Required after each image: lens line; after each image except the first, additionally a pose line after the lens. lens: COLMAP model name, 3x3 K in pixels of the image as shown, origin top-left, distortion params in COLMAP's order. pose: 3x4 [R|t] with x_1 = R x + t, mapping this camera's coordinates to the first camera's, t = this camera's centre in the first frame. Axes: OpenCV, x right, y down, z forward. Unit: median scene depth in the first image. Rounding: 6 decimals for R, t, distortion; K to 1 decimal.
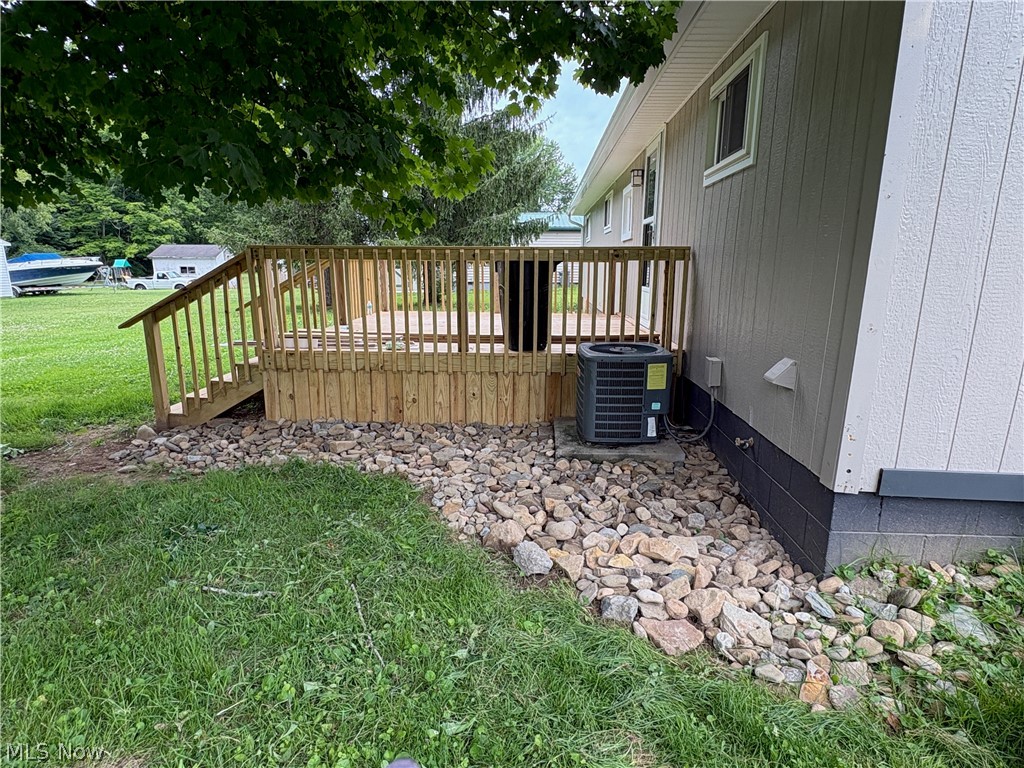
lens RADIAL K [[534.7, 0, 513.6], [0, 534.7, 384.2], [0, 0, 1]] dist [0.001492, 0.000529]
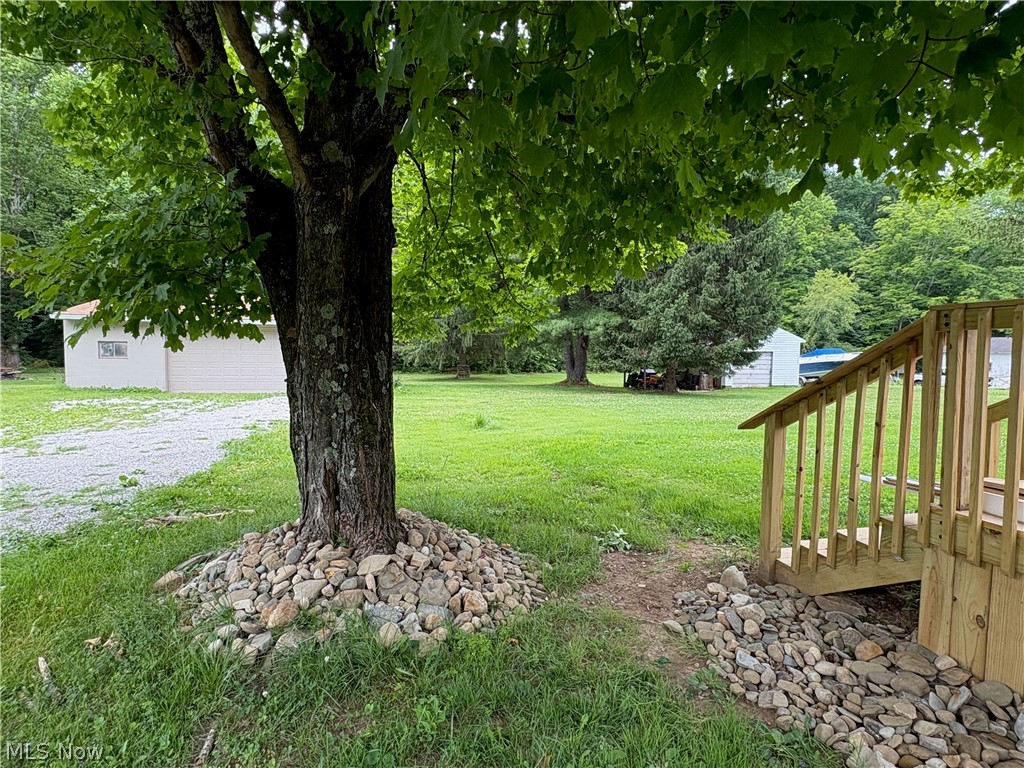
lens RADIAL K [[534.7, 0, 511.8], [0, 534.7, 384.8], [0, 0, 1]] dist [0.001492, 0.000529]
pose [[0.297665, 0.048133, -0.953456, -0.106518], [-0.212348, 0.977047, -0.016971, -0.081902], [0.930754, 0.207516, 0.301054, 0.445697]]
